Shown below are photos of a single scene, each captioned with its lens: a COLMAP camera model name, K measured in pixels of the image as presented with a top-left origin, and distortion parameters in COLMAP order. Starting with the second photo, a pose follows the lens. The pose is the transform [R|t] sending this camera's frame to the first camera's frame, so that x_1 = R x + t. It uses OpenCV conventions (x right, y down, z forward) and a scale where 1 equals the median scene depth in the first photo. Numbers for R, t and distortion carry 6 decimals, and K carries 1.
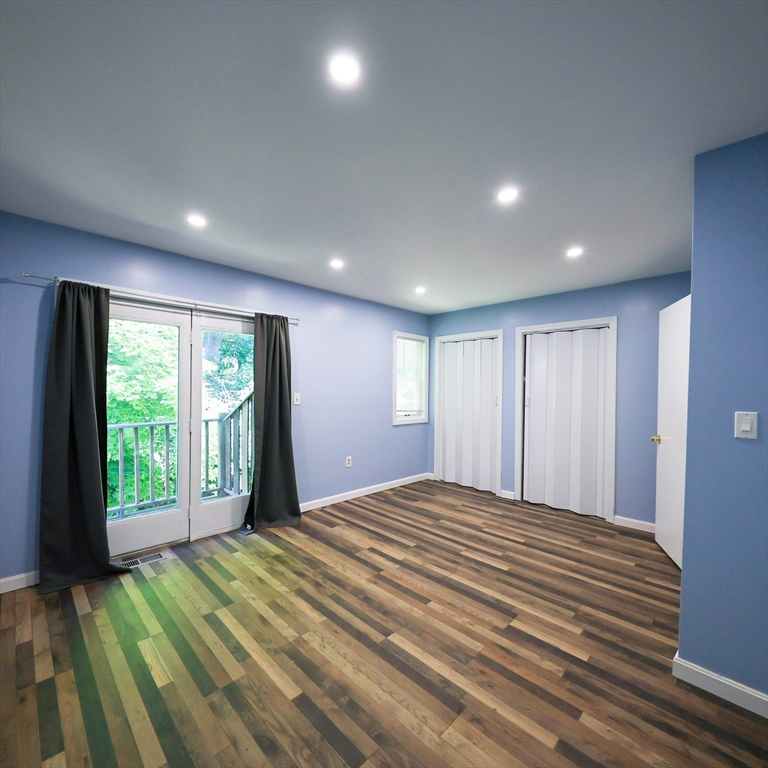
lens RADIAL K [[362.1, 0, 380.9], [0, 362.1, 386.4], [0, 0, 1]] dist [0.012959, -0.008237]
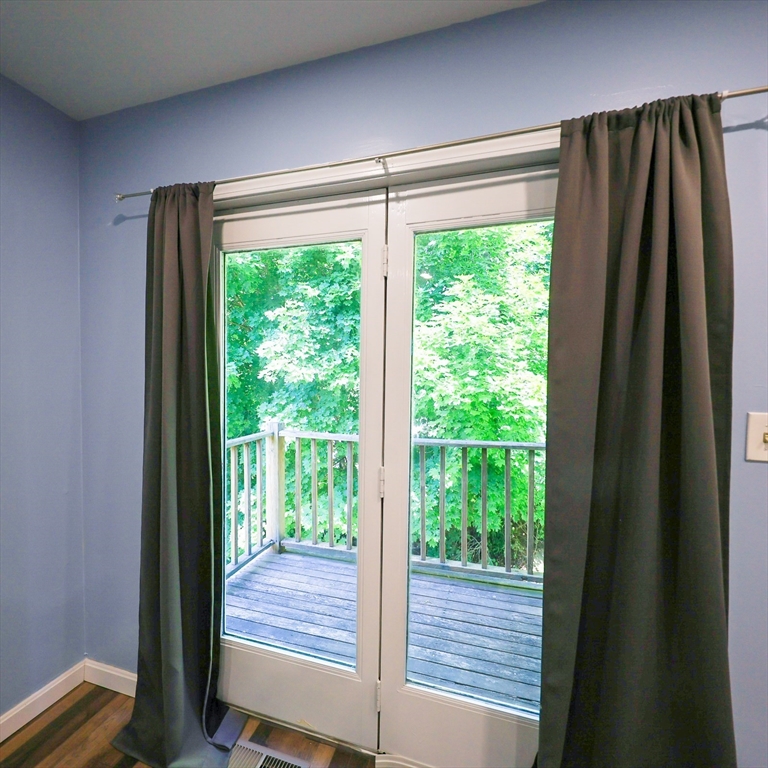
lens RADIAL K [[362.1, 0, 377.4], [0, 362.1, 396.9], [0, 0, 1]] dist [0.012959, -0.008237]
pose [[0.476431, 0.038168, -0.878383, -0.179162], [-0.010683, 0.999235, 0.037625, -0.003004], [0.879147, -0.008542, 0.476474, 0.829322]]
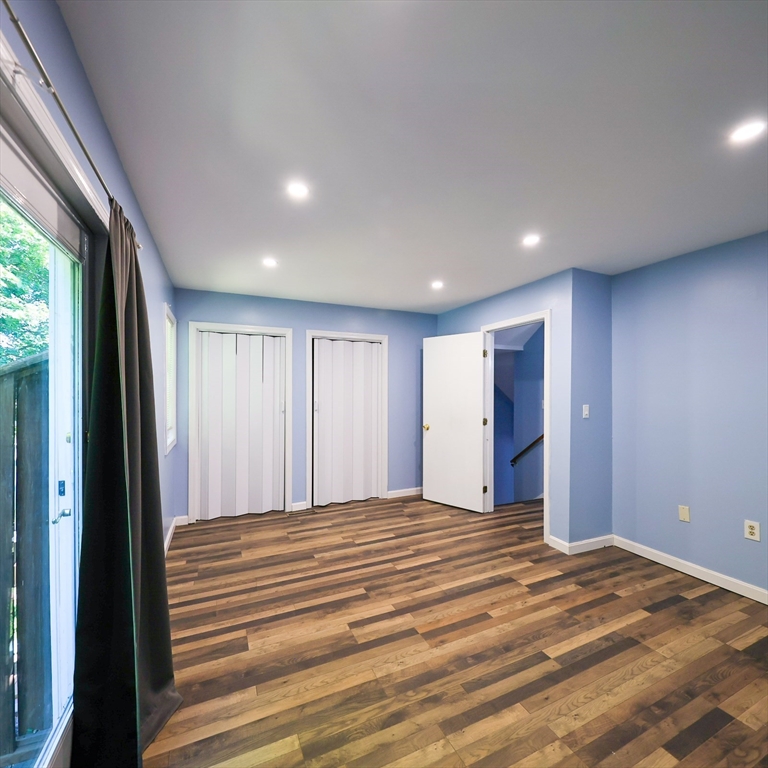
lens RADIAL K [[362.1, 0, 380.9], [0, 362.1, 379.8], [0, 0, 1]] dist [0.012959, -0.008237]
pose [[0.351268, 0.017113, 0.936119, -0.673174], [0.000186, 0.999832, -0.018347, -0.015437], [-0.936275, 0.006619, 0.351205, 0.692373]]
